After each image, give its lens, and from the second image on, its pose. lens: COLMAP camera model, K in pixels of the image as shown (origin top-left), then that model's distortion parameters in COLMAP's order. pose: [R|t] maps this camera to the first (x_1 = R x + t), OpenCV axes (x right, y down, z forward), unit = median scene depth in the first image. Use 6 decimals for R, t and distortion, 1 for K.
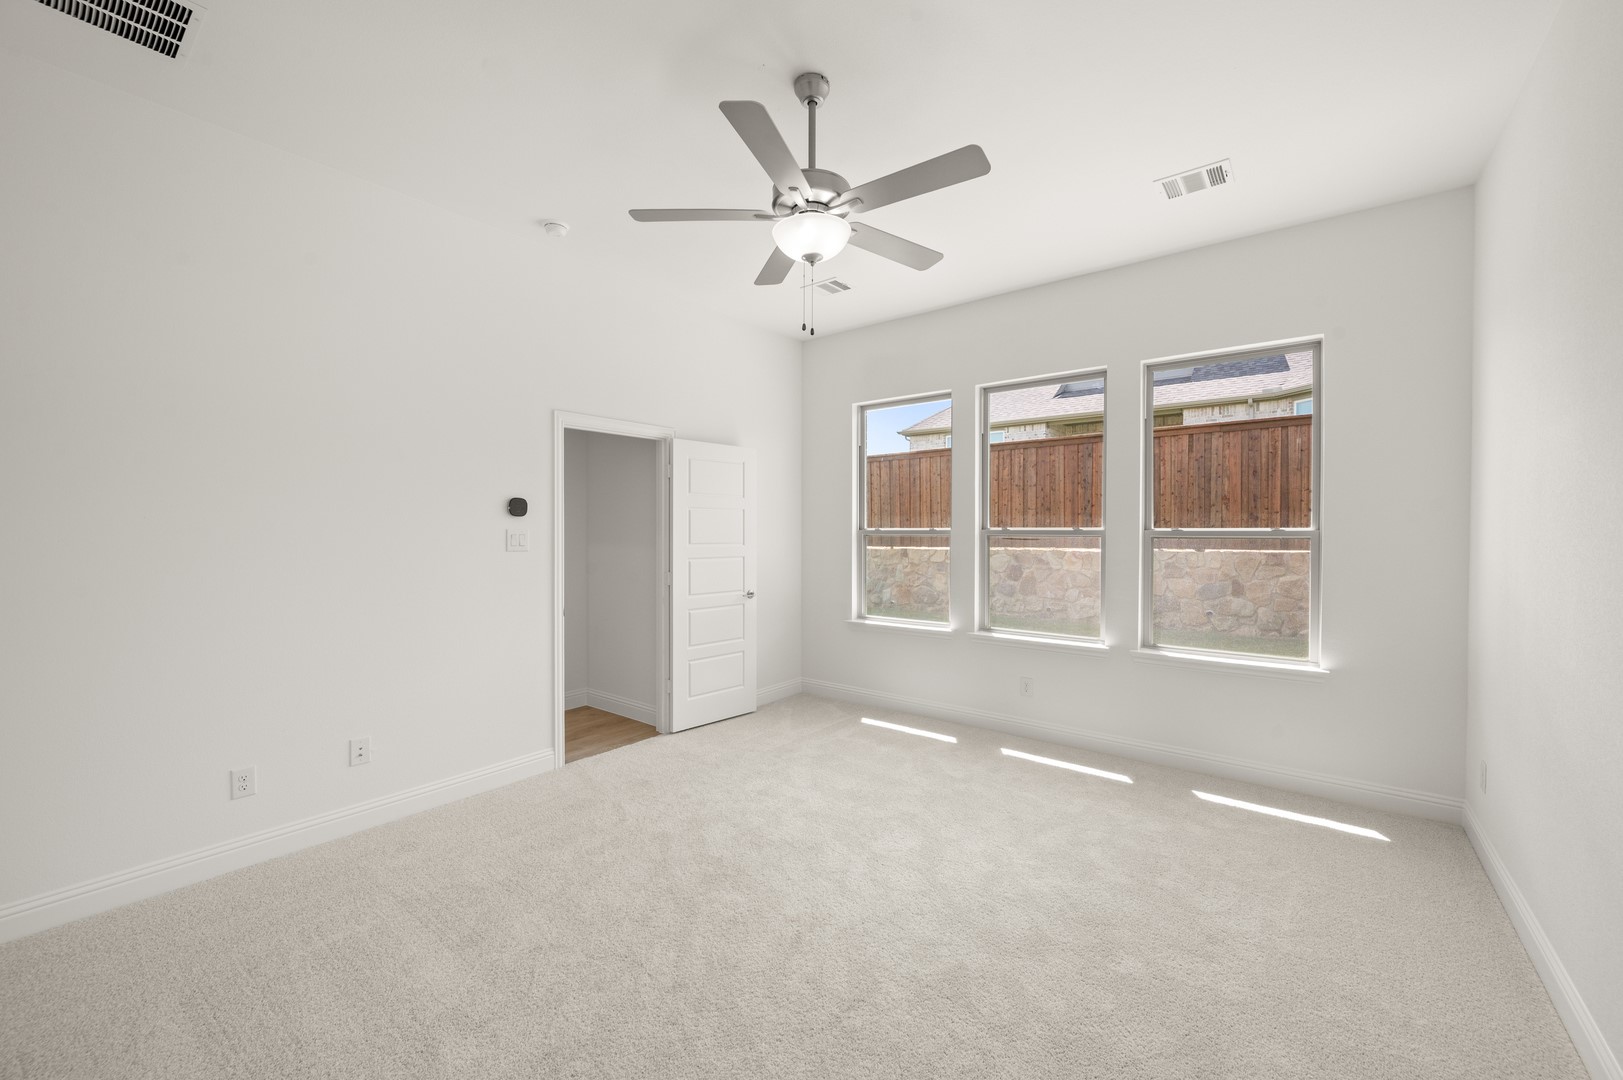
lens RADIAL K [[643.1, 0, 804.3], [0, 643.1, 543.7], [0, 0, 1]] dist [-0.001184, -0.000063]
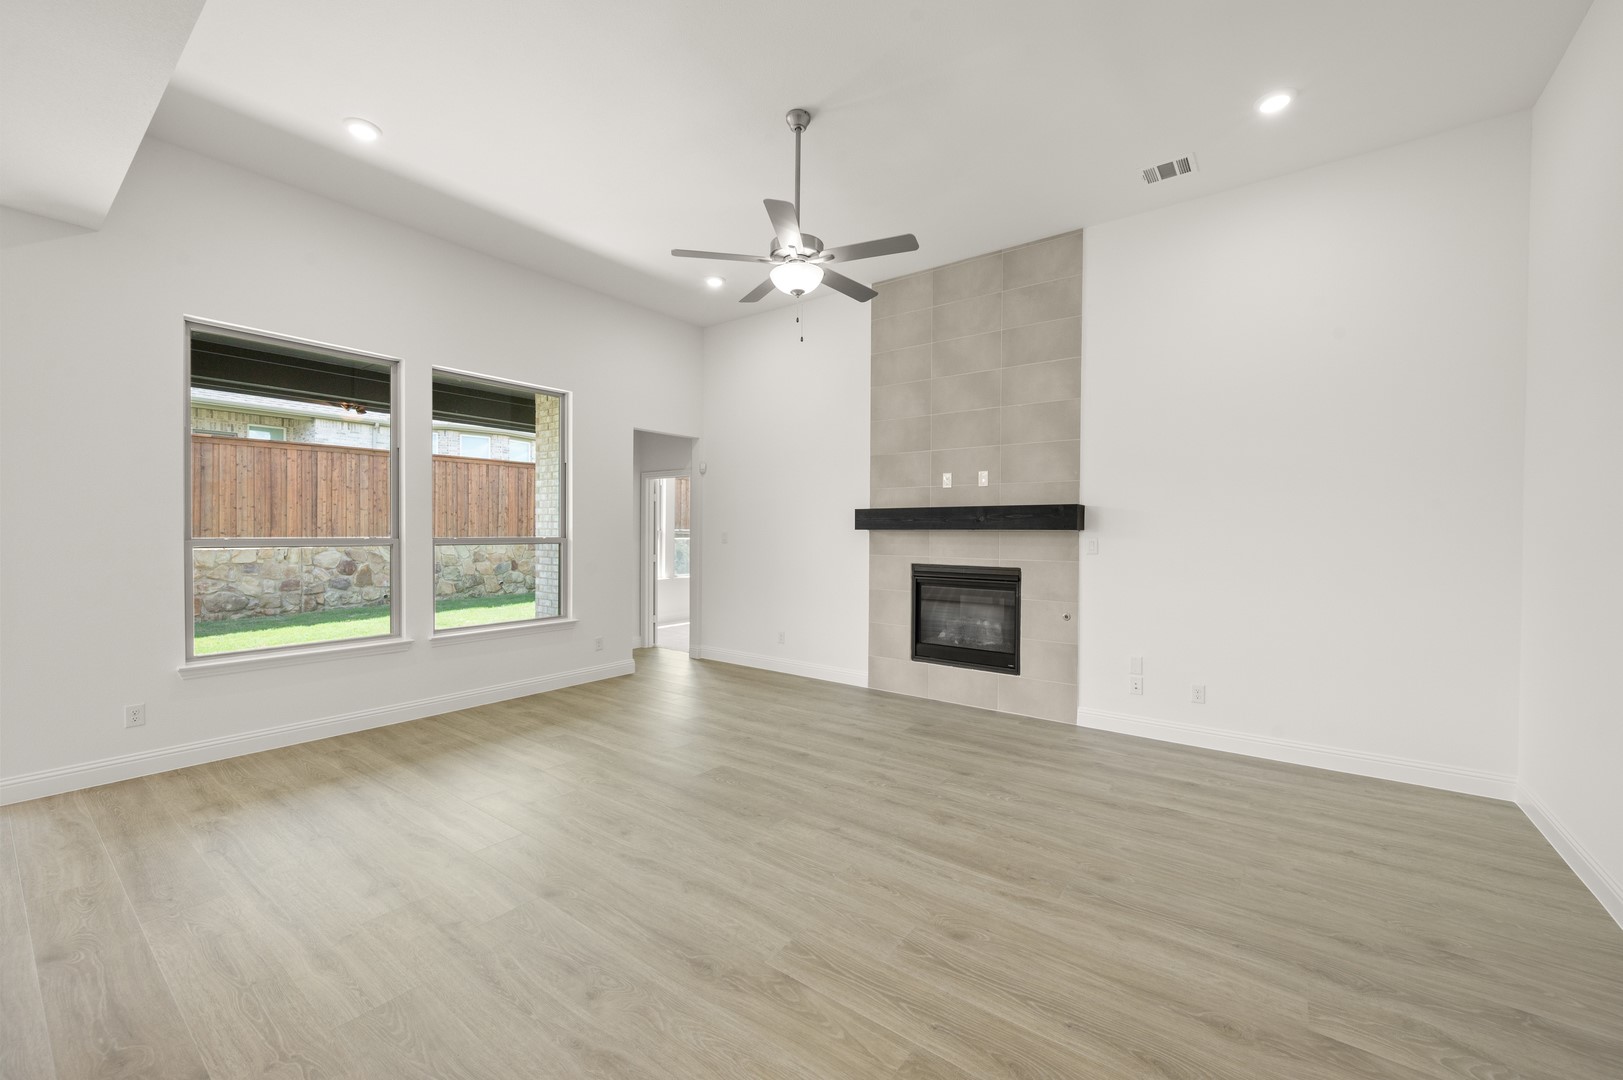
lens RADIAL K [[643.1, 0, 810.0], [0, 643.1, 538.9], [0, 0, 1]] dist [-0.001184, -0.000063]
pose [[-0.031212, -0.005270, 0.999499, -0.788819], [0.026182, 0.999639, 0.006088, 0.010705], [-0.999170, 0.026359, -0.031063, 0.259415]]
